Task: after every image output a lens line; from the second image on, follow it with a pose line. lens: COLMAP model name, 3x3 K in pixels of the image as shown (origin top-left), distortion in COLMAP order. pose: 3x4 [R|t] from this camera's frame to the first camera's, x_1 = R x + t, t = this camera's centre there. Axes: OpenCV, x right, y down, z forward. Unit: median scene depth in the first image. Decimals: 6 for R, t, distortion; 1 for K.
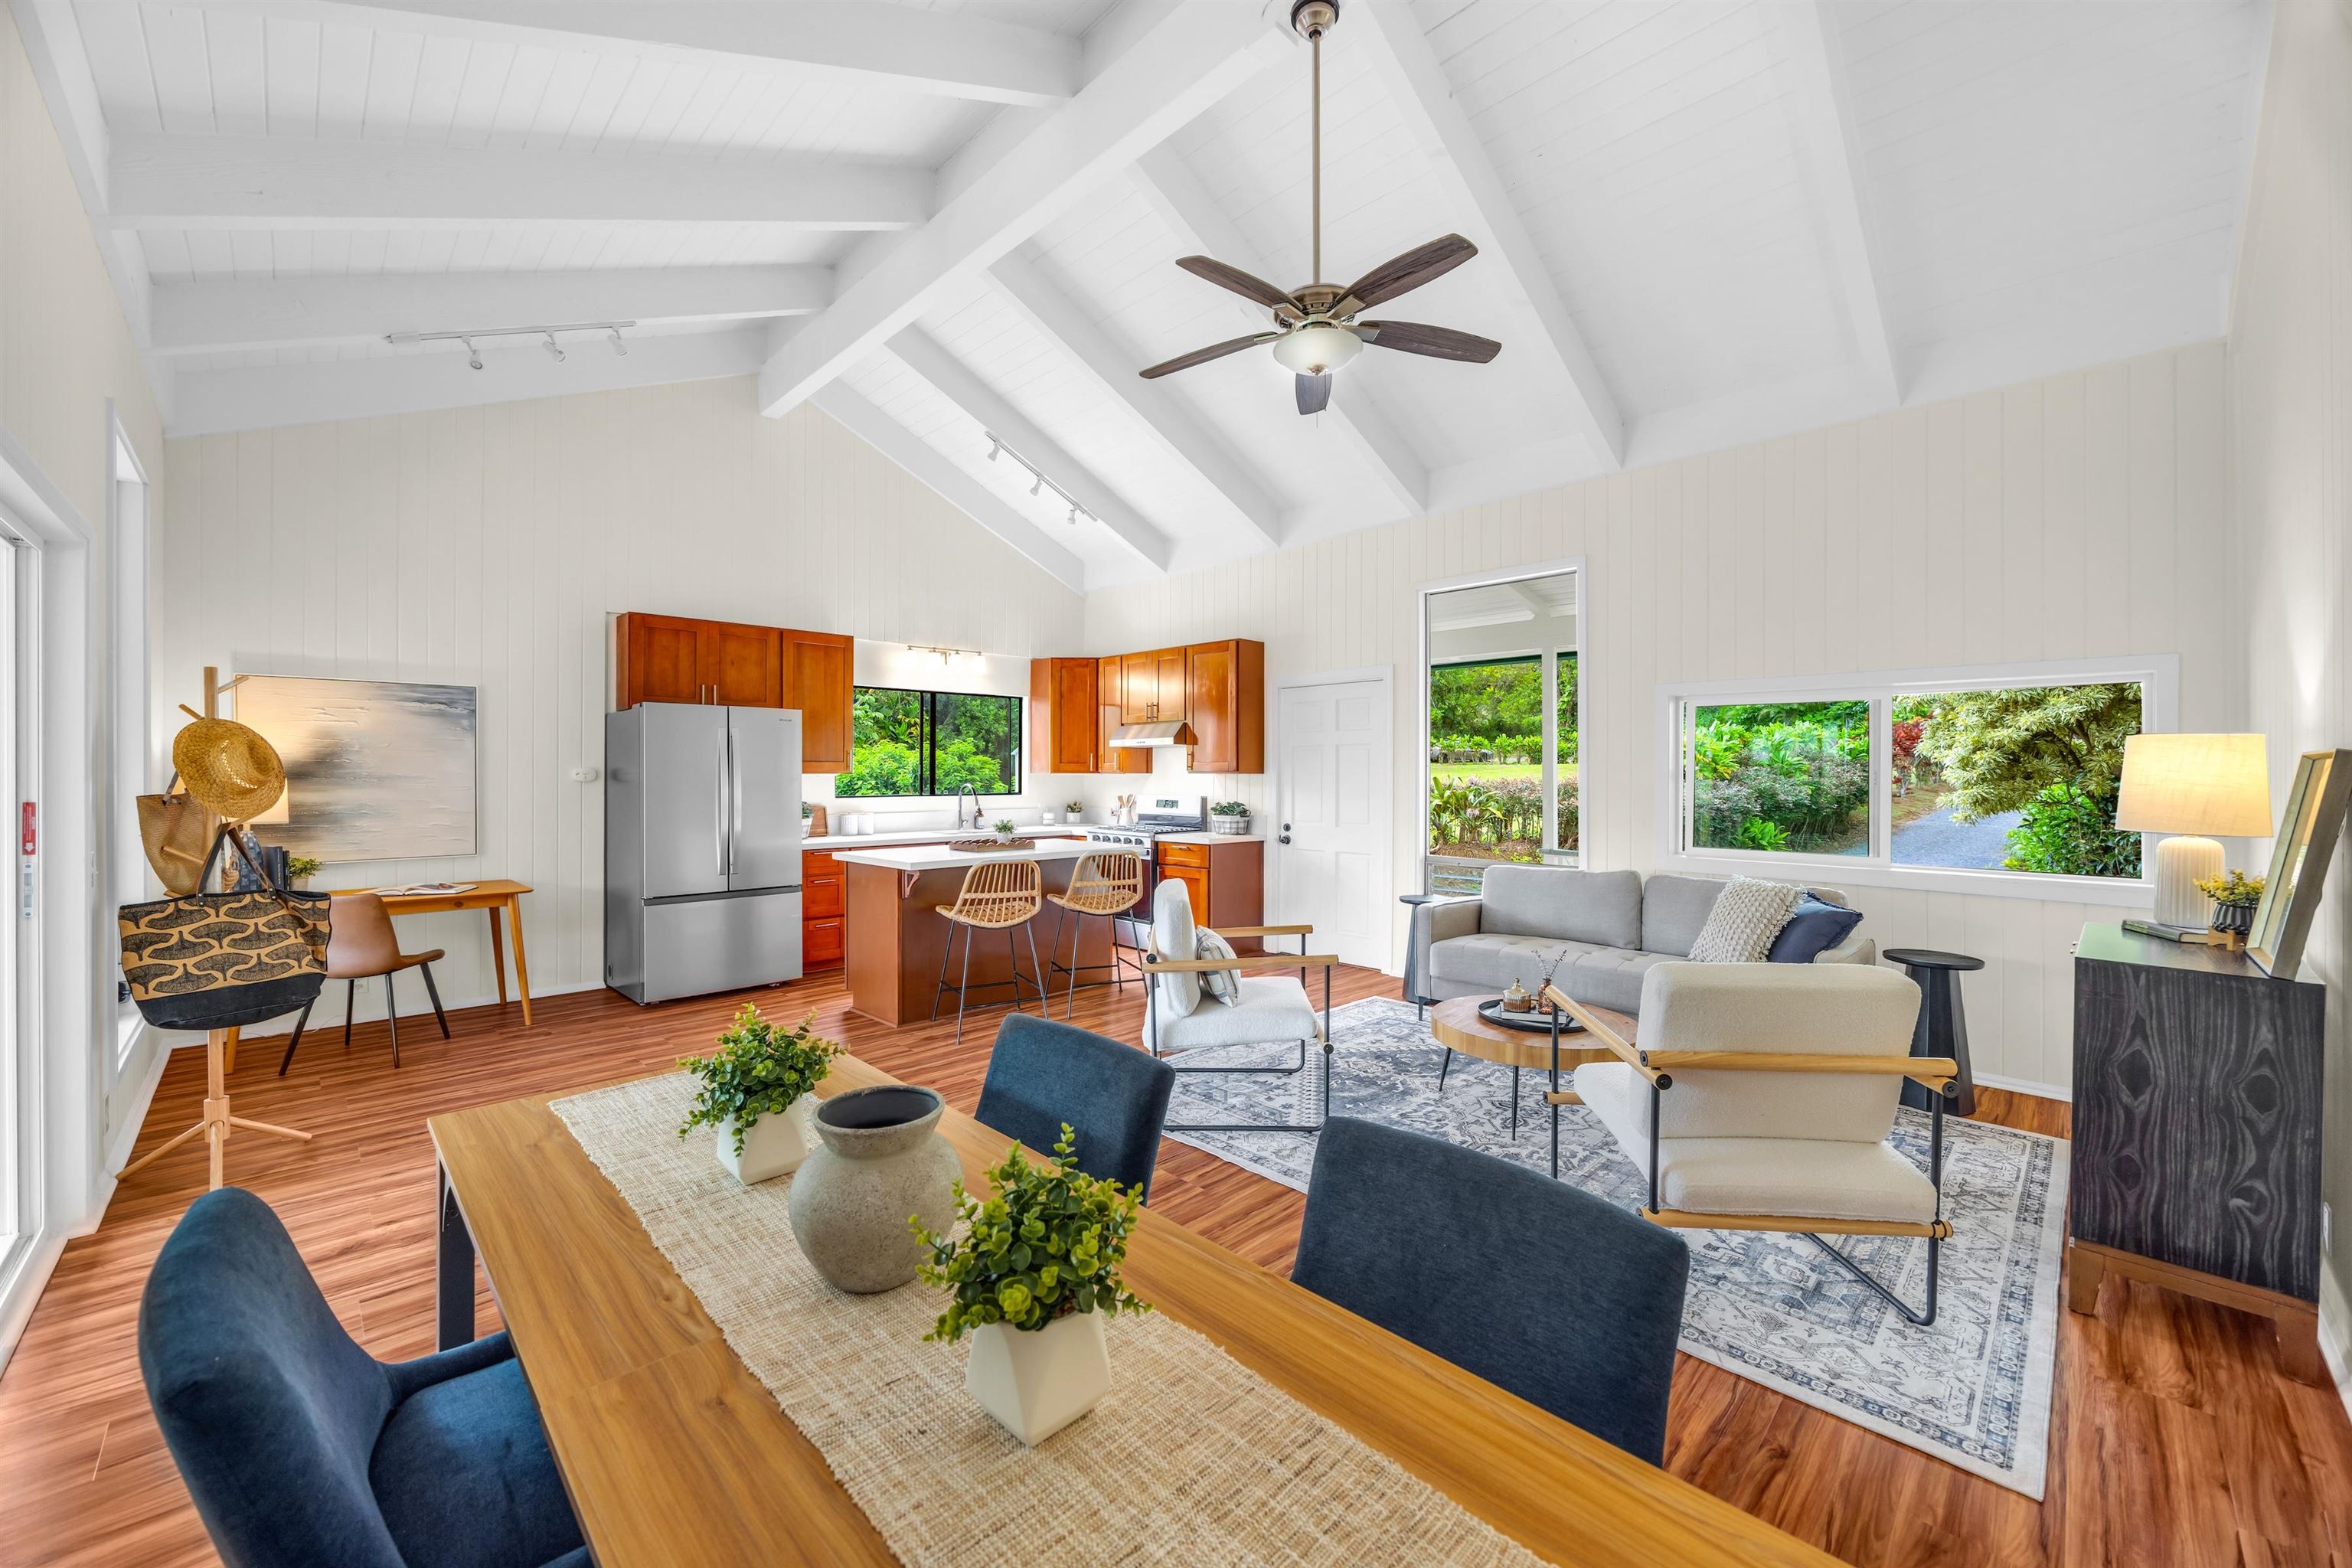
lens RADIAL K [[920.4, 0, 1151.2], [0, 920.4, 777.4], [0, 0, 1]] dist [0.000392, -0.000090]
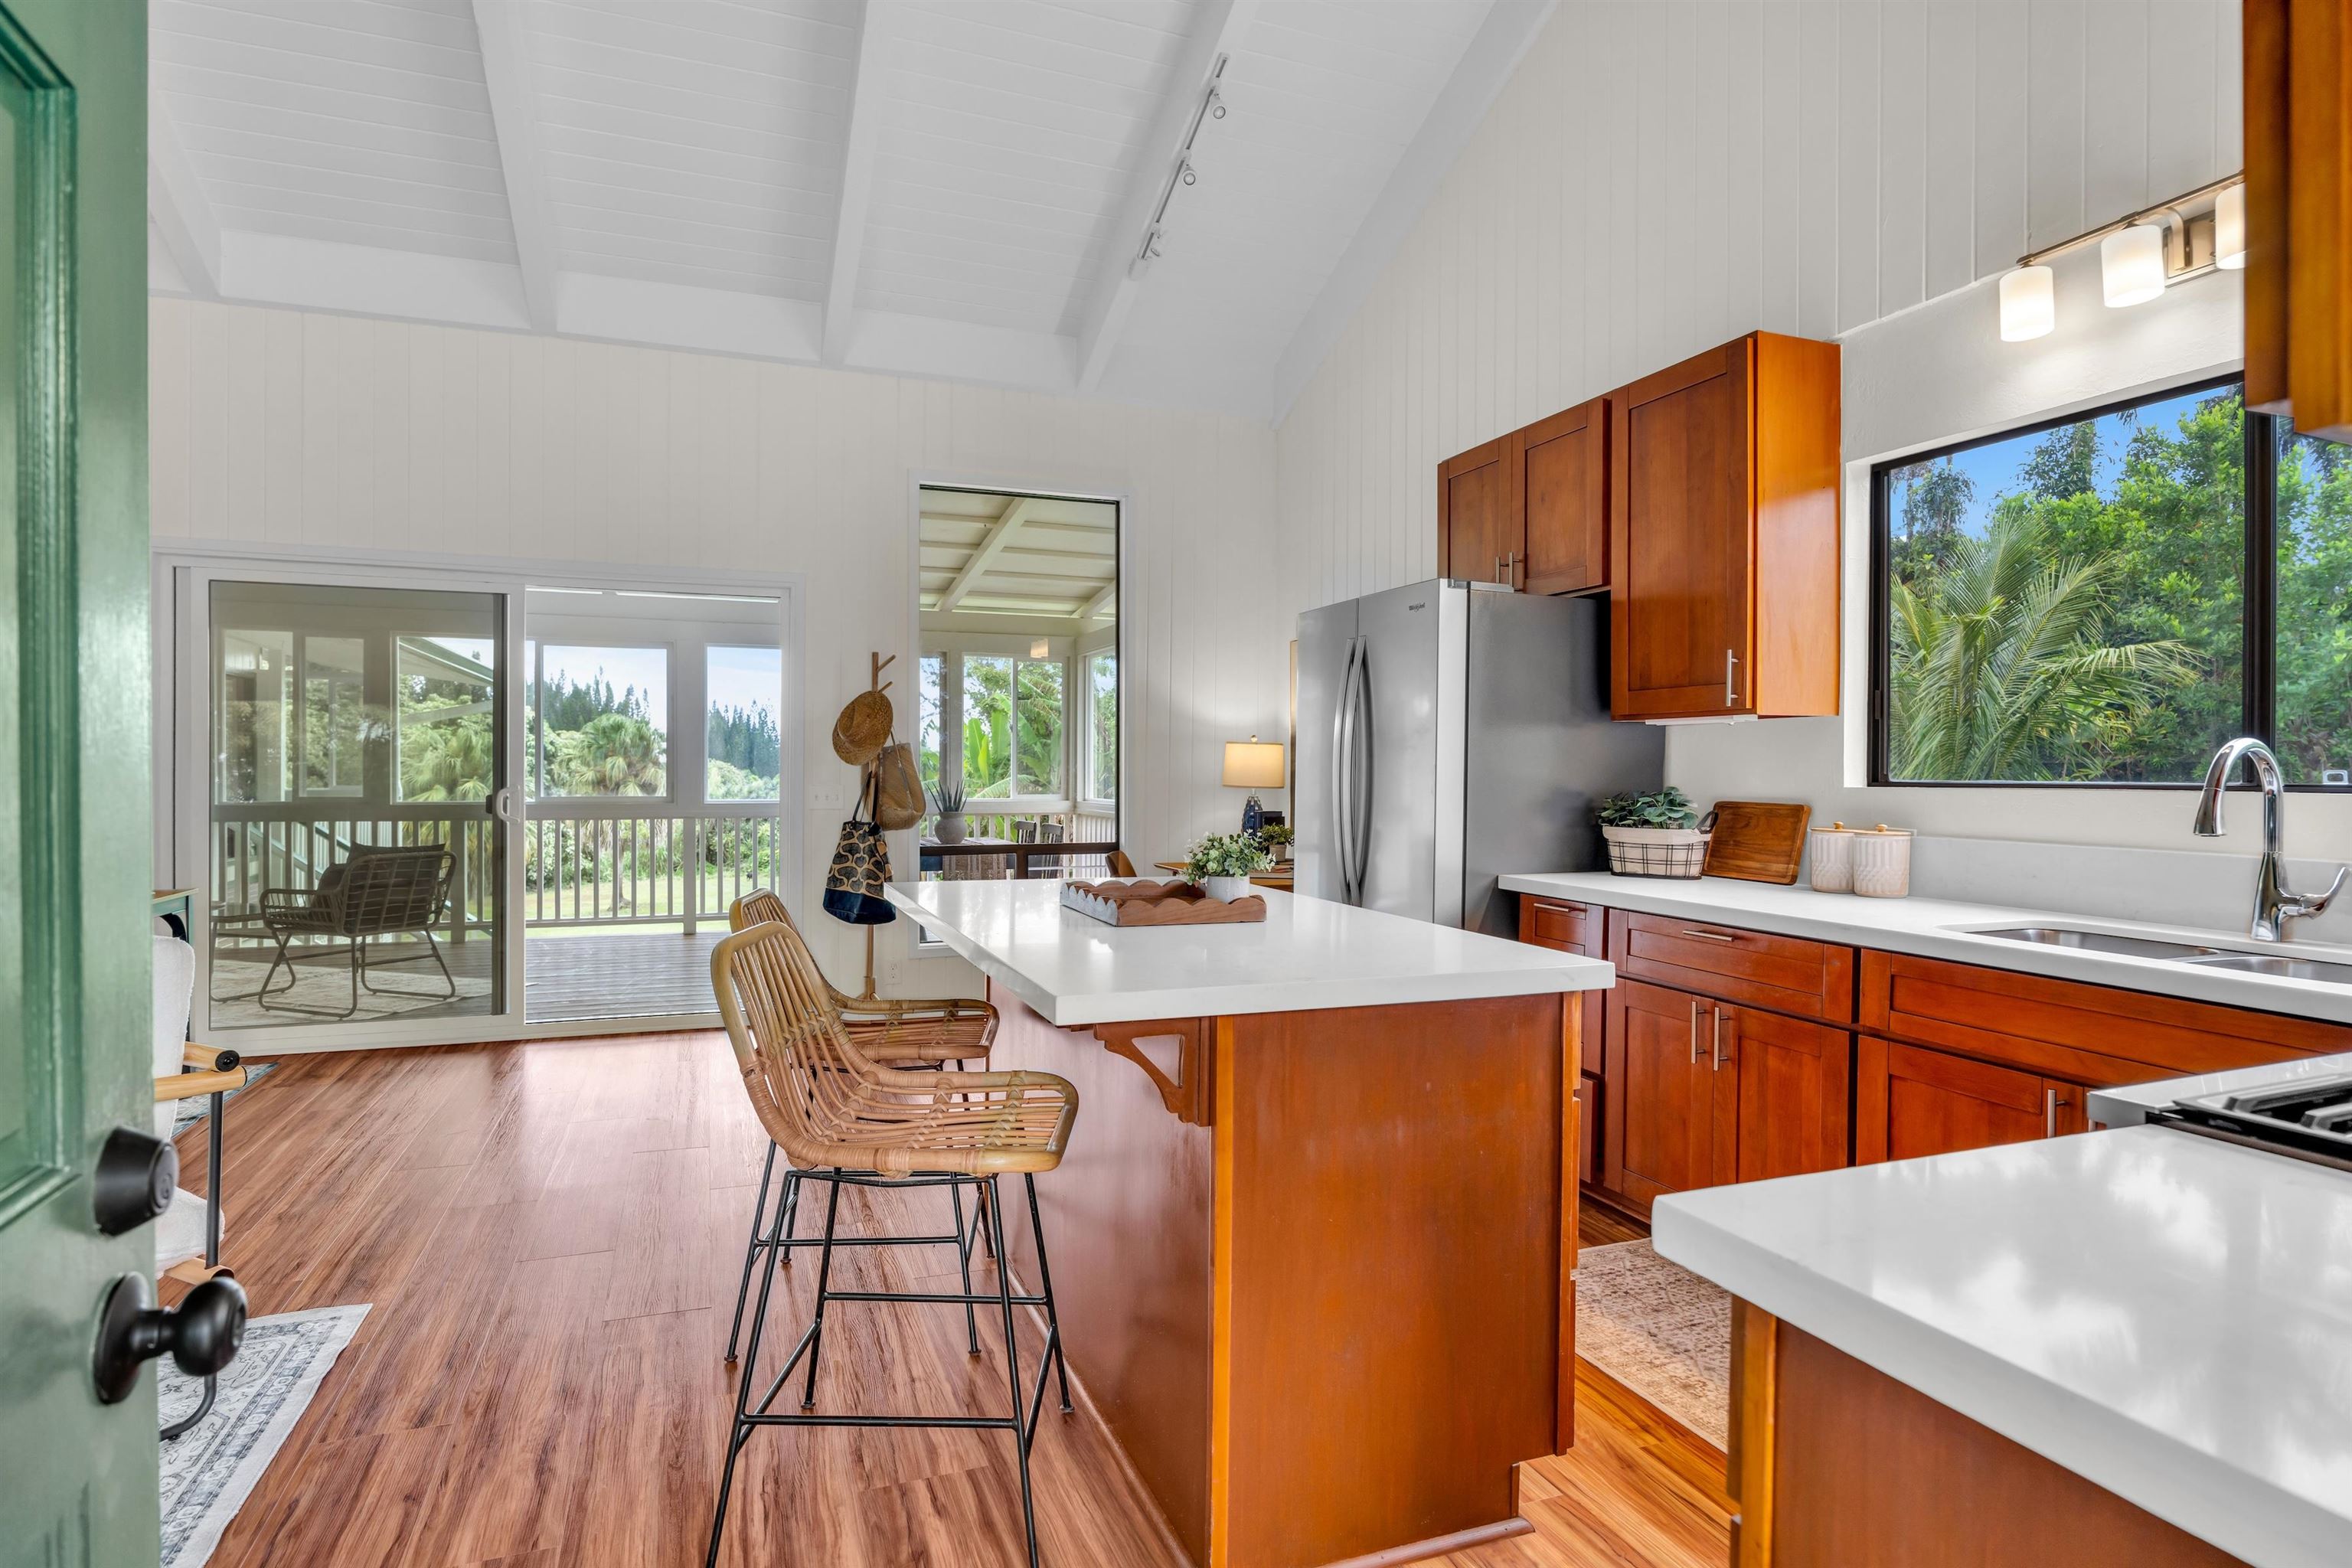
lens RADIAL K [[1216.7, 0, 1144.2], [0, 1216.7, 777.5], [0, 0, 1]] dist [-0.012637, -0.000600]
pose [[-0.407167, 0.003892, -0.913345, 0.255578], [-0.011853, 0.999884, 0.009545, 0.023664], [0.913277, 0.014712, -0.407074, 1.226240]]
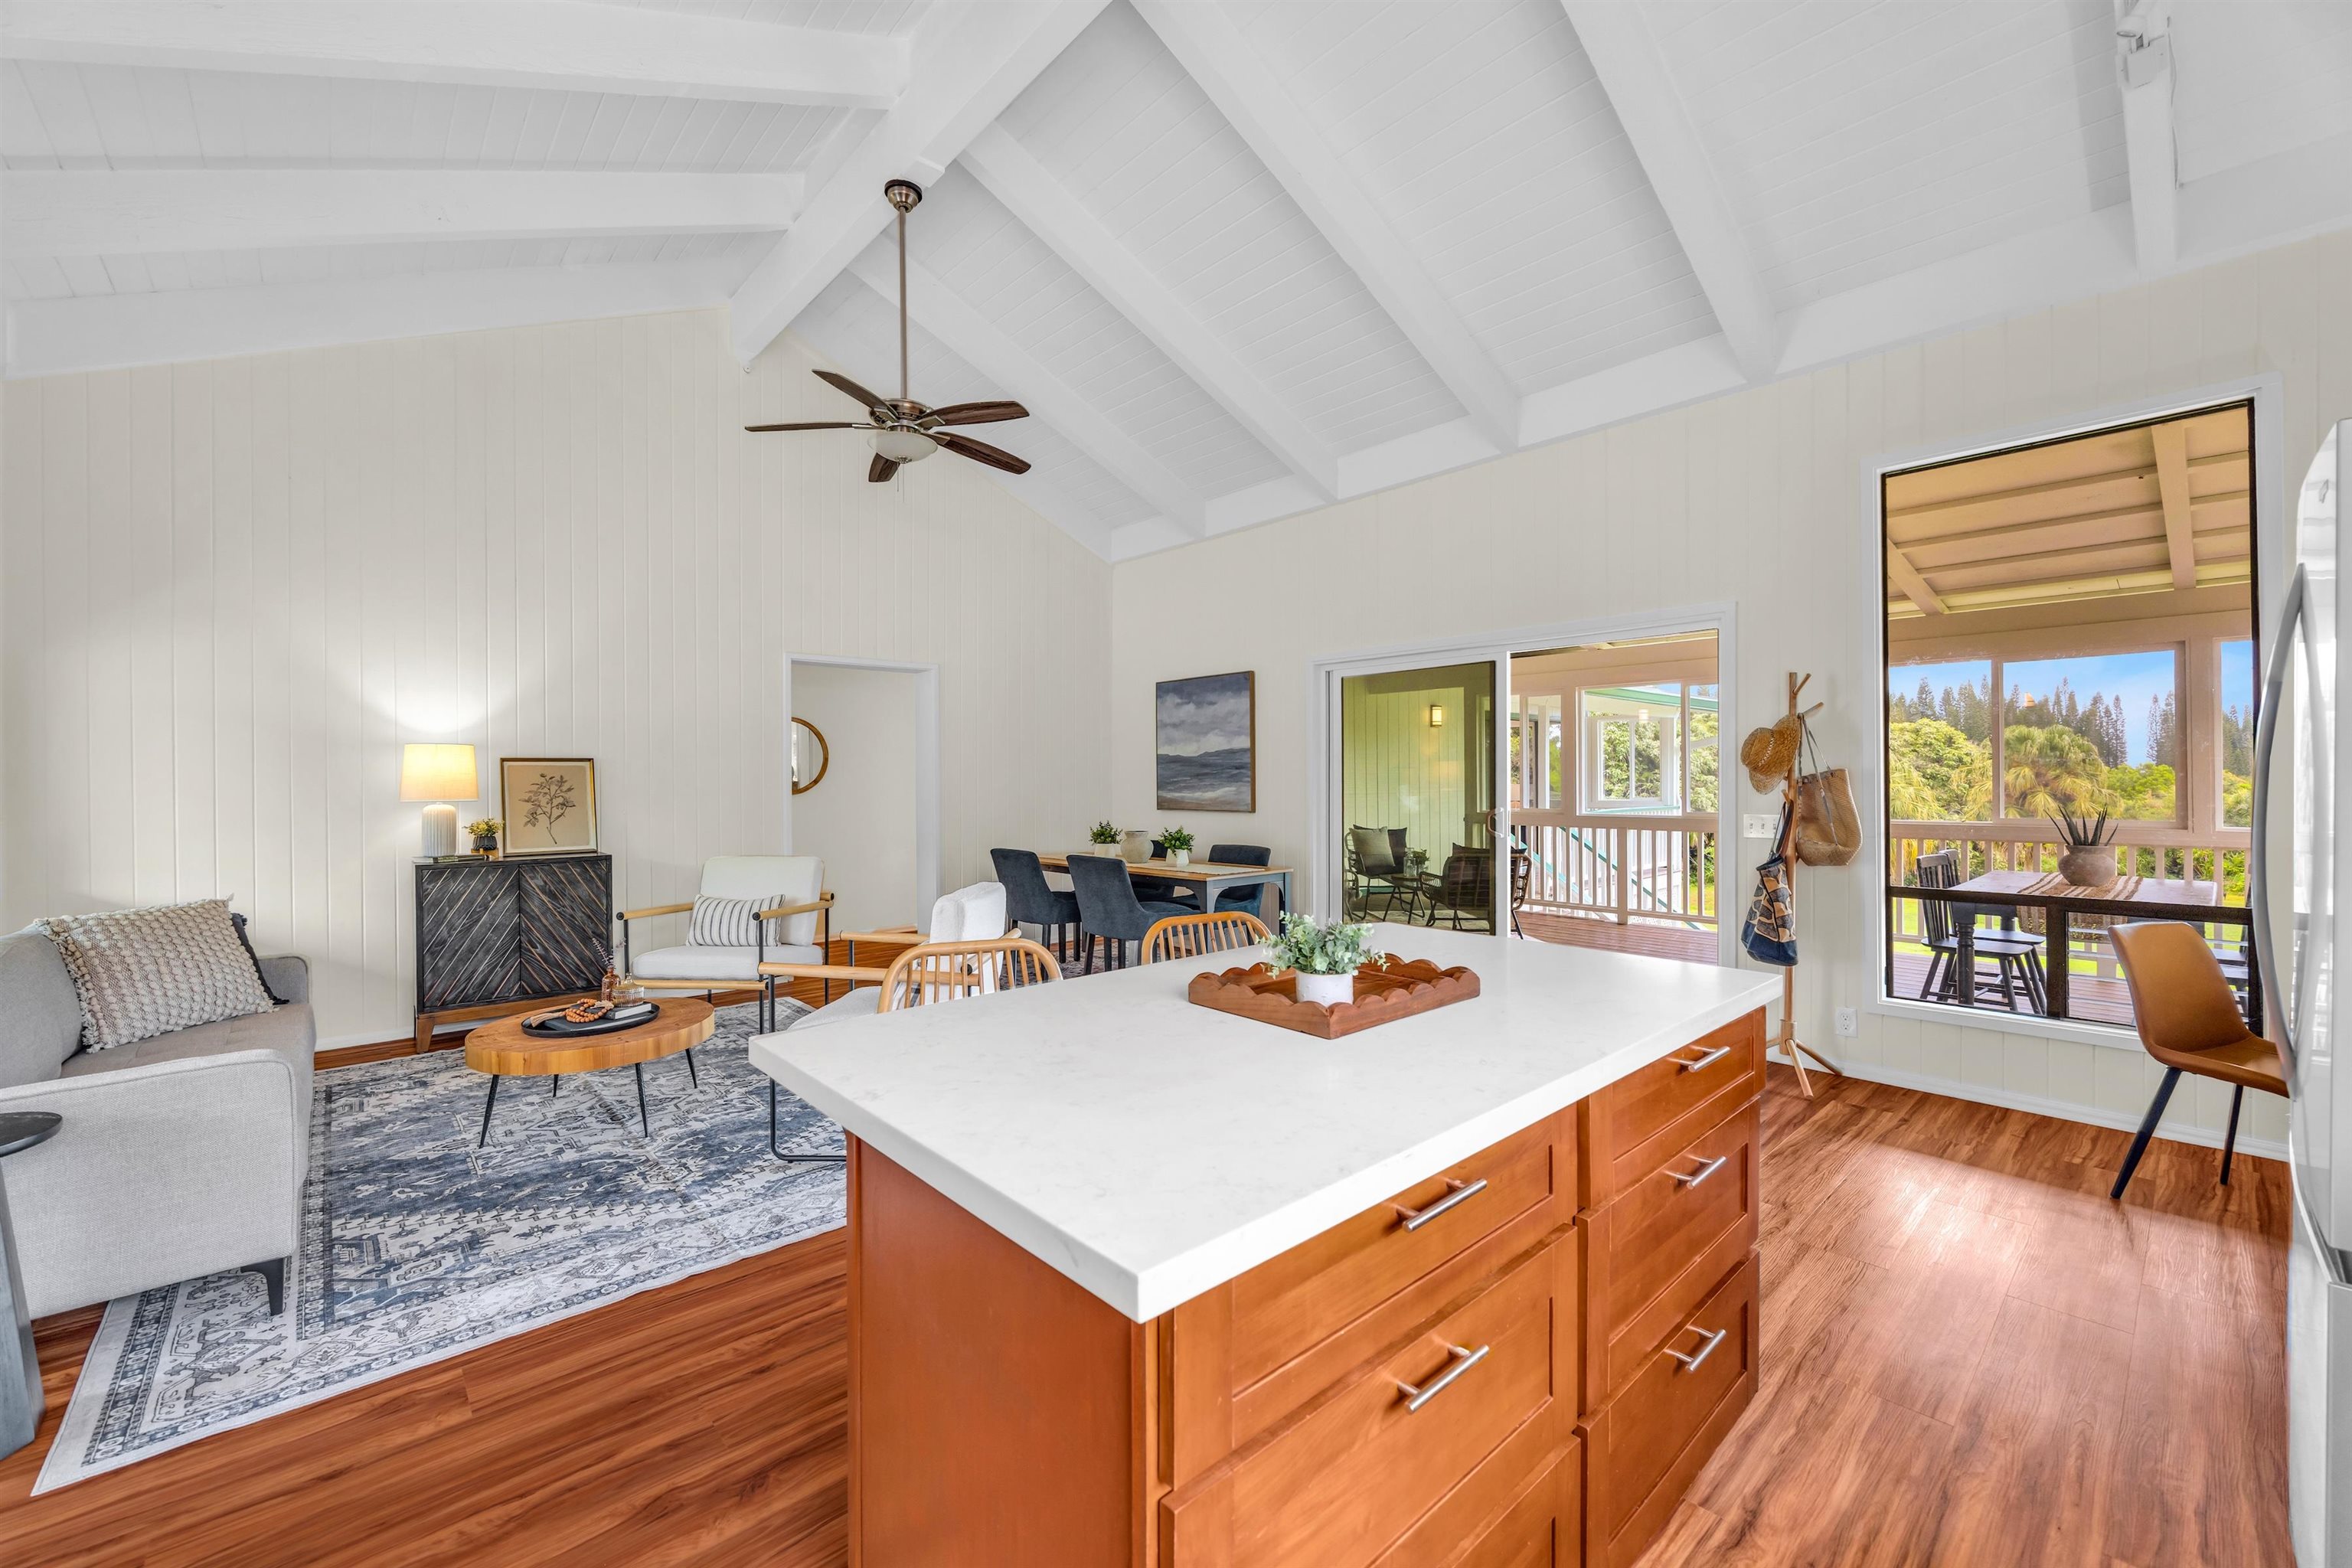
lens RADIAL K [[920.4, 0, 1151.2], [0, 920.4, 777.4], [0, 0, 1]] dist [0.000392, -0.000090]
pose [[-0.998606, 0.002924, 0.052700, -0.142922], [0.003298, 0.999970, 0.007009, 0.005066], [-0.052678, 0.007173, -0.998586, 1.354437]]
